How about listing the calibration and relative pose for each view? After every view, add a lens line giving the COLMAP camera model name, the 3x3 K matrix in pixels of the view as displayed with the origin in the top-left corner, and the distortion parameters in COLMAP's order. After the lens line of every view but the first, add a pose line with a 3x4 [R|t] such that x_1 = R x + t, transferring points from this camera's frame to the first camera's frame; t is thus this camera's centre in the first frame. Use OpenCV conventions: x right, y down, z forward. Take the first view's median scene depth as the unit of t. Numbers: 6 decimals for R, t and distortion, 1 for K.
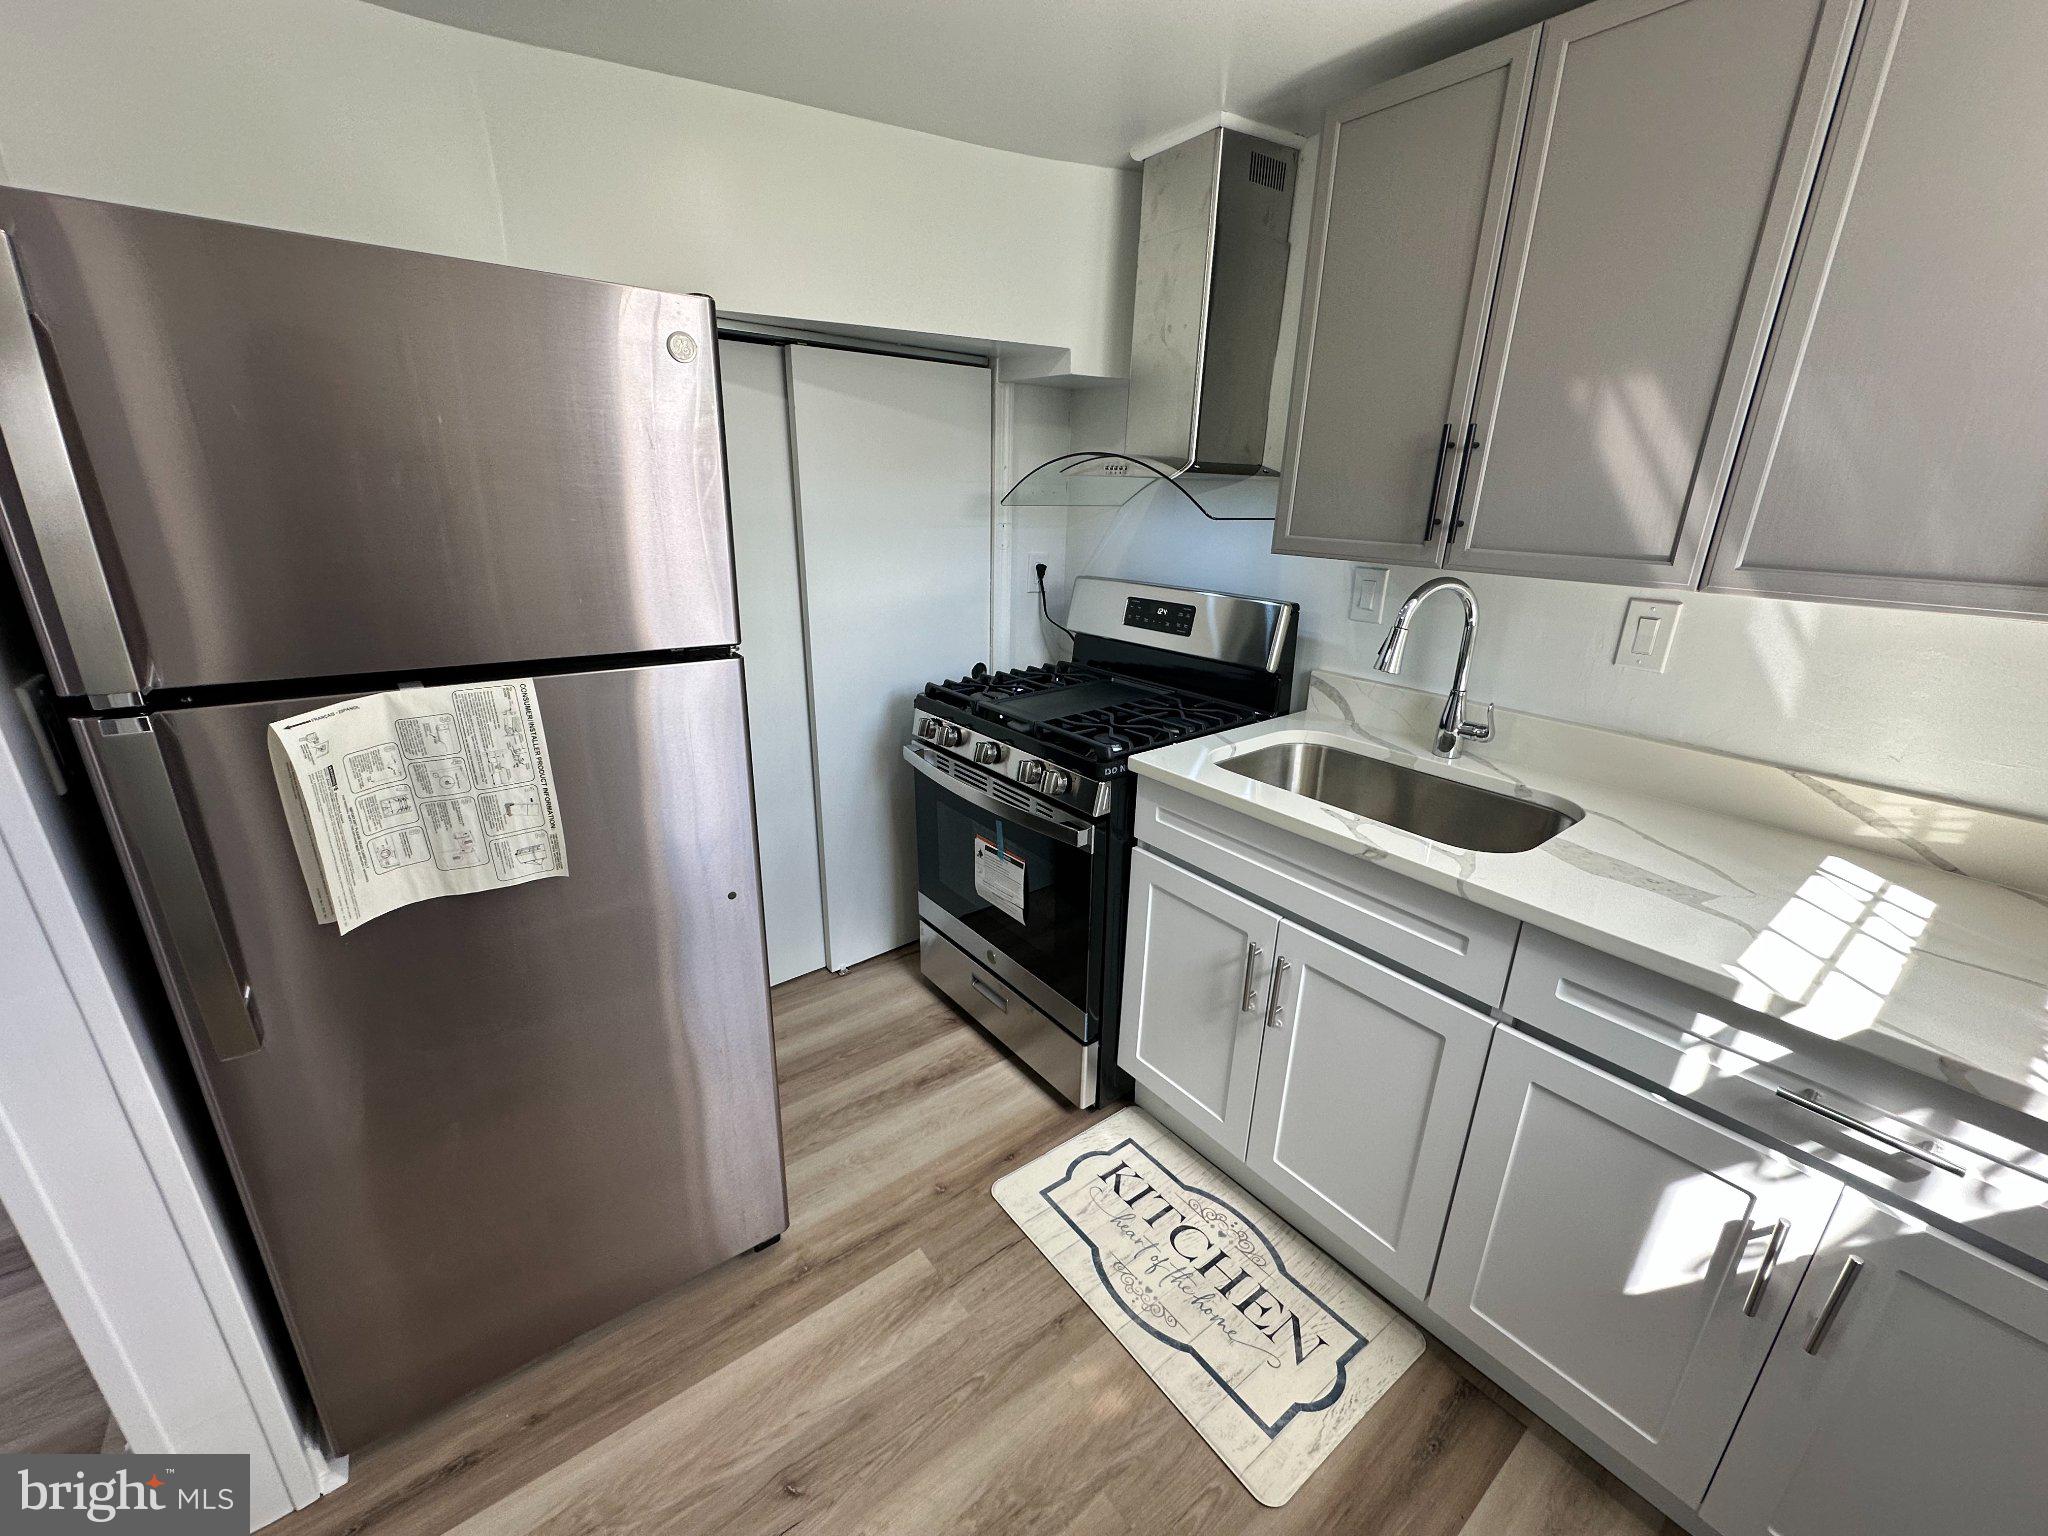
lens RADIAL K [[820.1, 0, 1019.7], [0, 820.1, 765.7], [0, 0, 1]] dist [-0.000651, 0.000413]
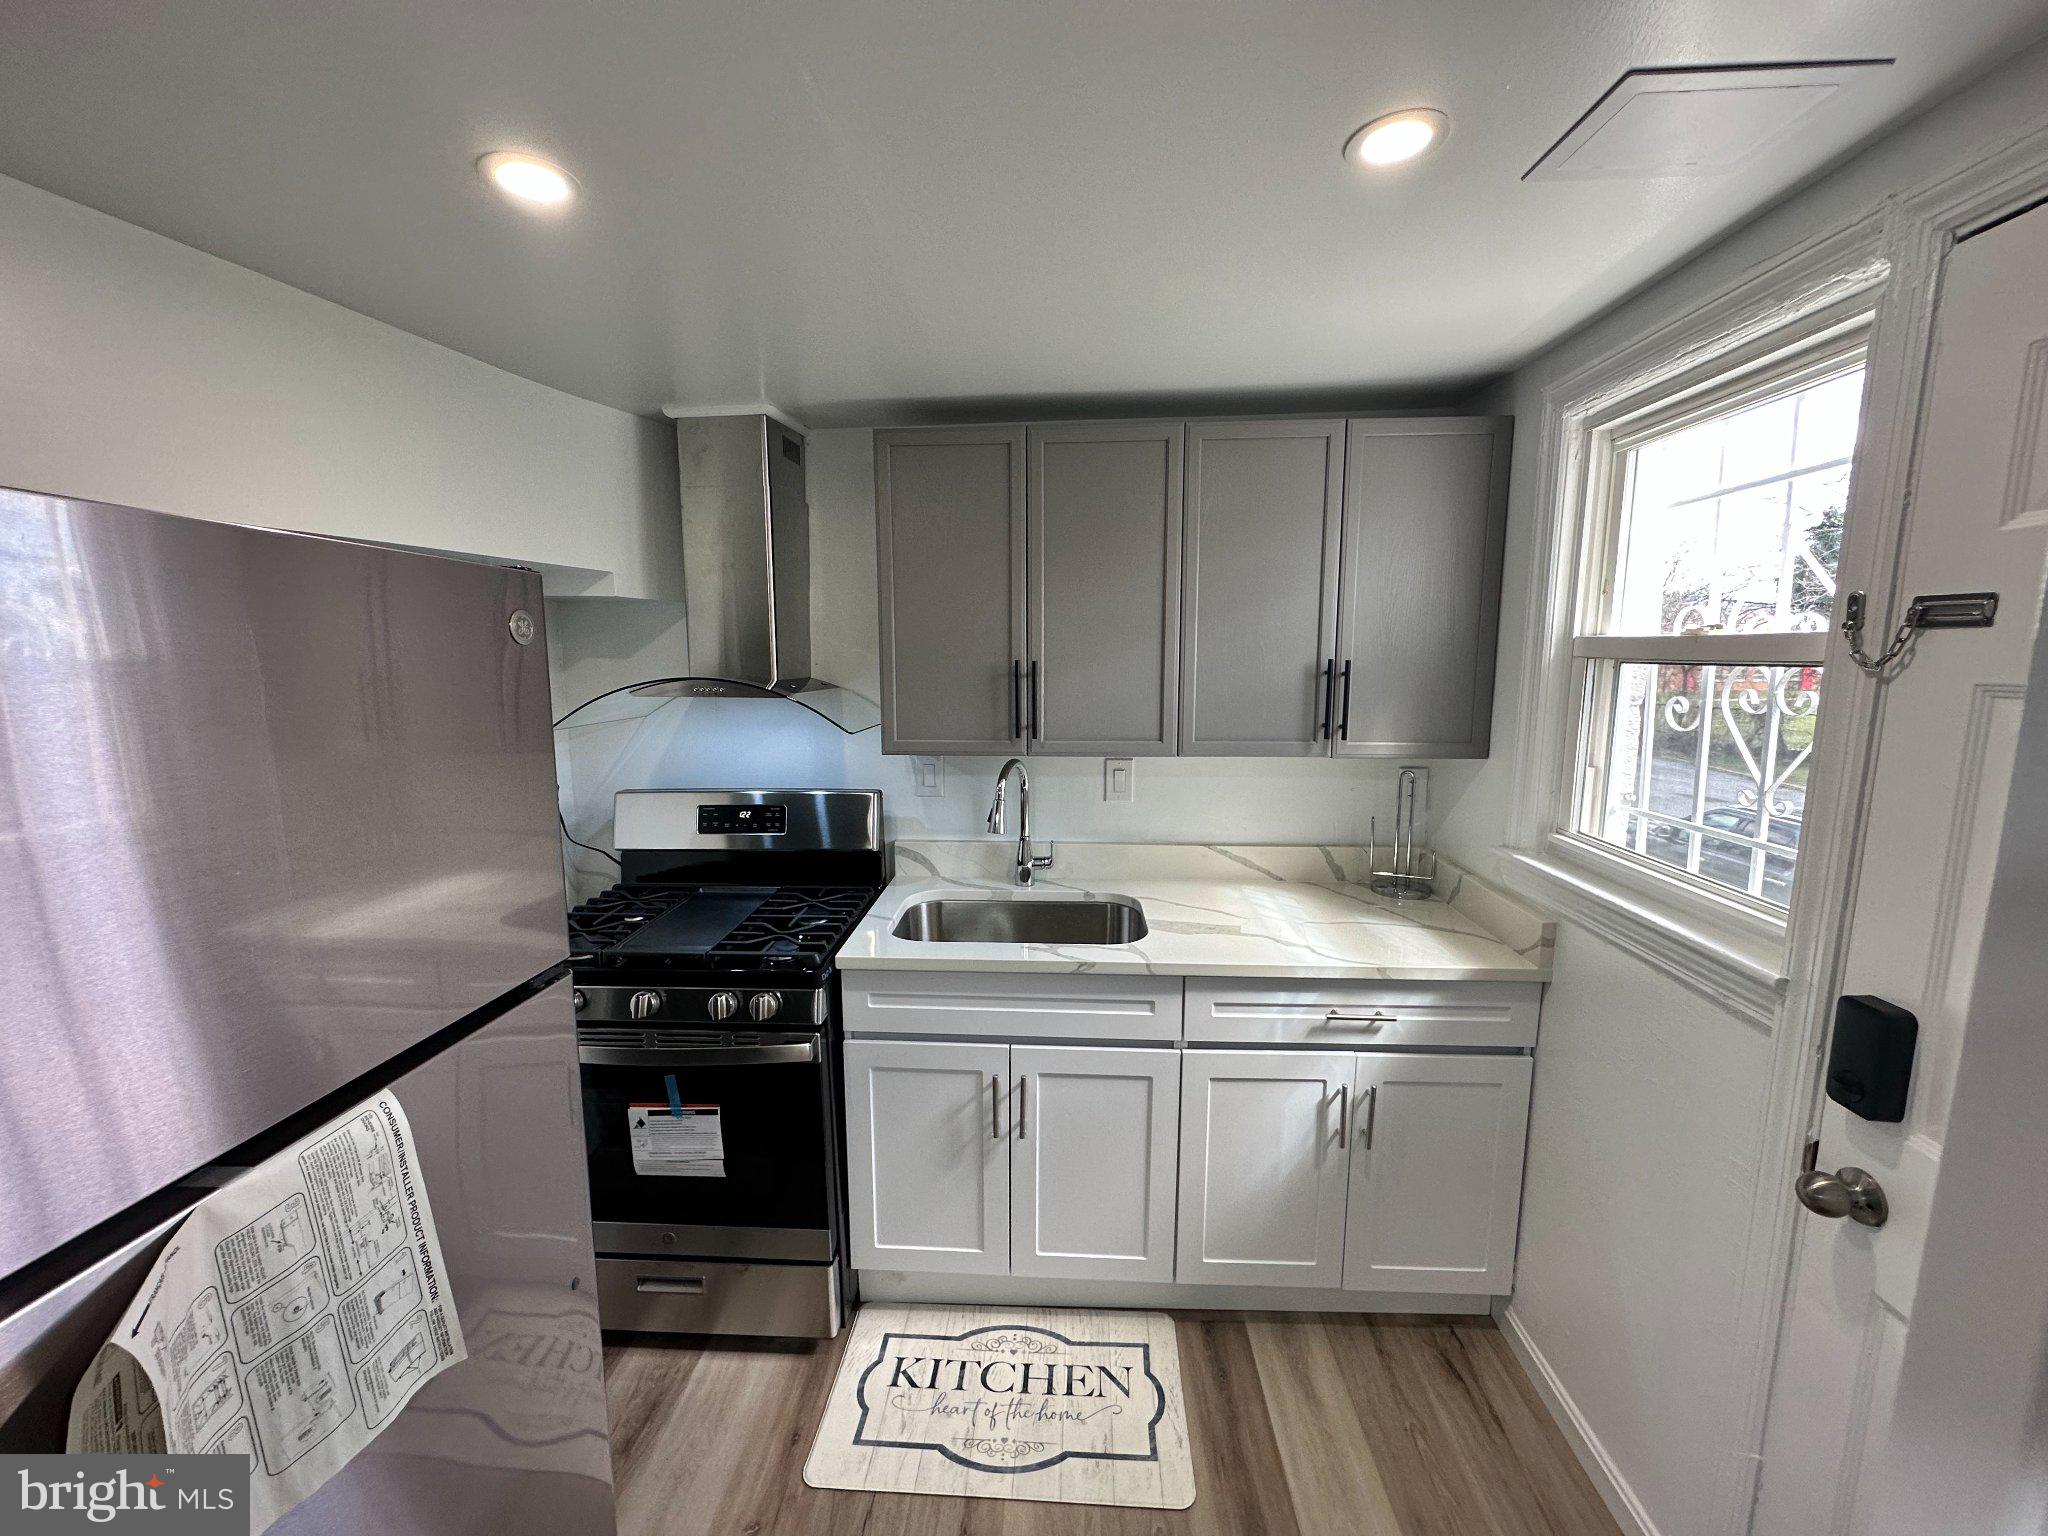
lens RADIAL K [[820.1, 0, 1019.7], [0, 820.1, 765.7], [0, 0, 1]] dist [-0.000651, 0.000413]
pose [[0.654490, -0.128913, 0.744999, -0.469860], [0.260470, 0.963482, -0.062107, -0.121060], [-0.709787, 0.234699, 0.664168, 0.069977]]
